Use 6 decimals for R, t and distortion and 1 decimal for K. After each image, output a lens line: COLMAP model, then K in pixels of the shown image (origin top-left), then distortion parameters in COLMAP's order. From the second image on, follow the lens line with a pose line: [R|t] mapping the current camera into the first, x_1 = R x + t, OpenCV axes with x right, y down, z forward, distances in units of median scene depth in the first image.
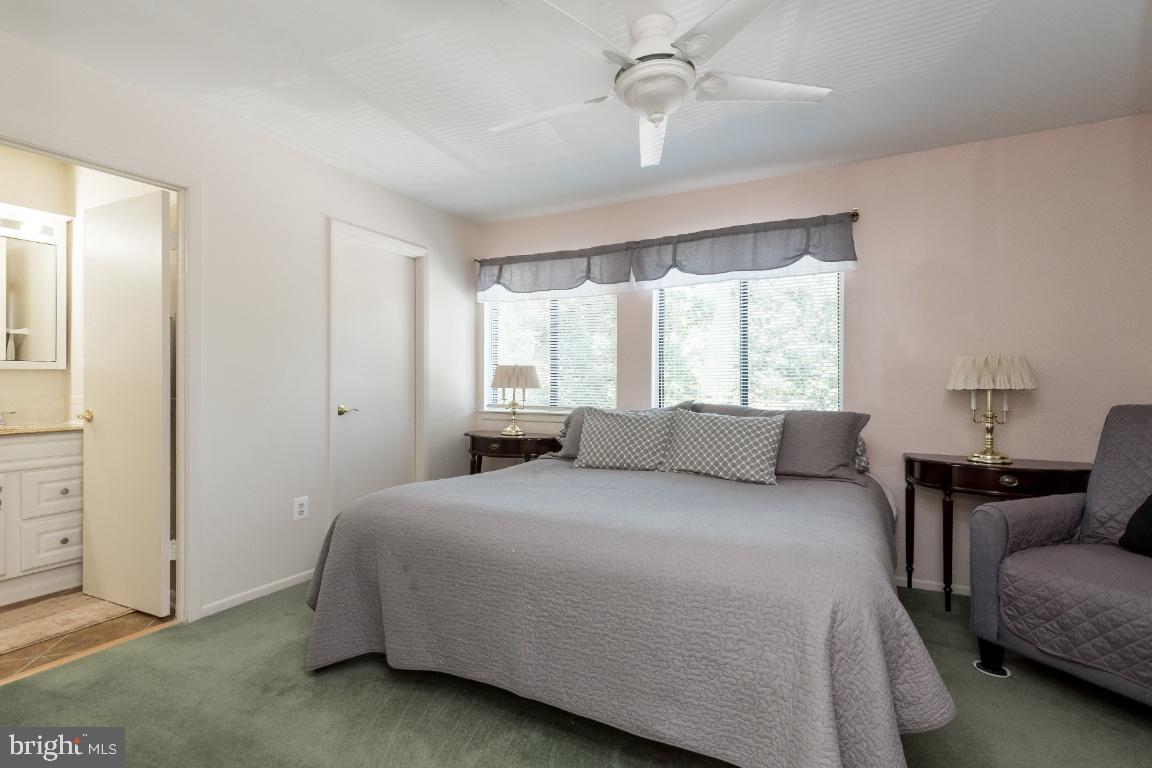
lens RADIAL K [[541.1, 0, 583.9], [0, 541.1, 378.6], [0, 0, 1]] dist [0.025013, -0.000537]
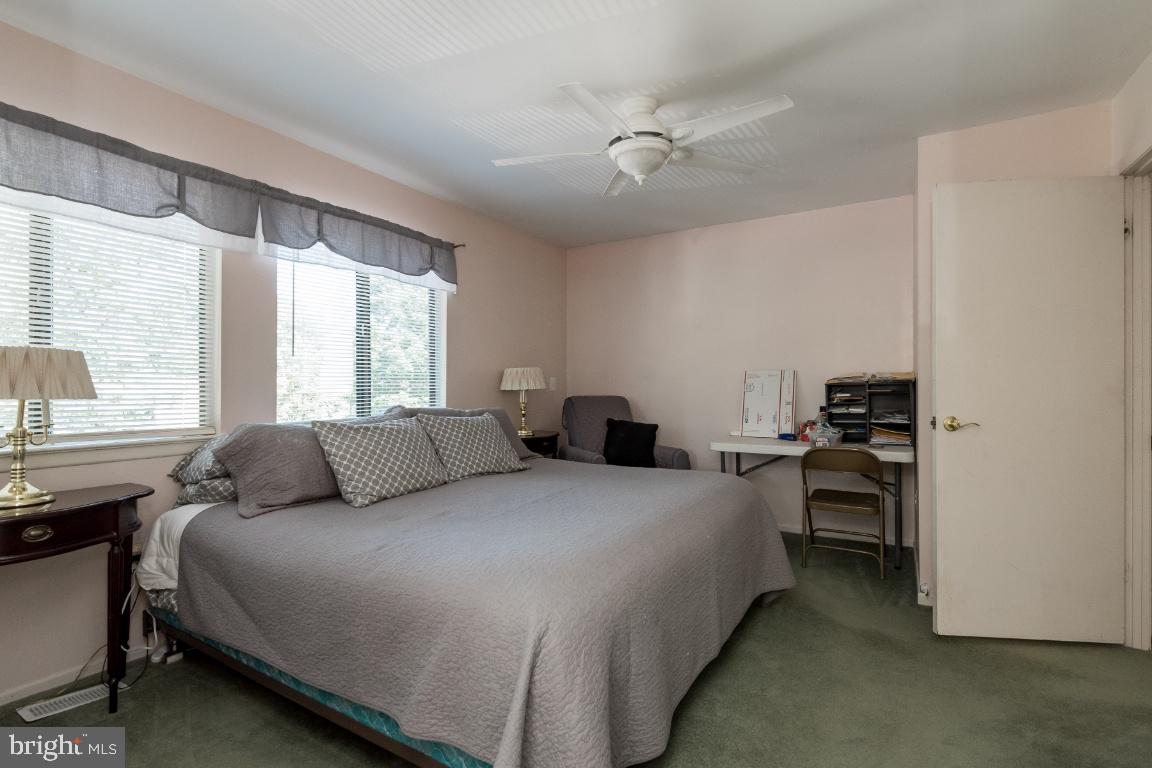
lens RADIAL K [[532.8, 0, 576.0], [0, 532.8, 384.0], [0, 0, 1]] dist [-0.001923, -0.000332]
pose [[0.062723, 0.001800, 0.998029, -0.591049], [-0.008017, 0.999967, -0.001299, 0.003154], [-0.997999, -0.007920, 0.062736, 0.574698]]
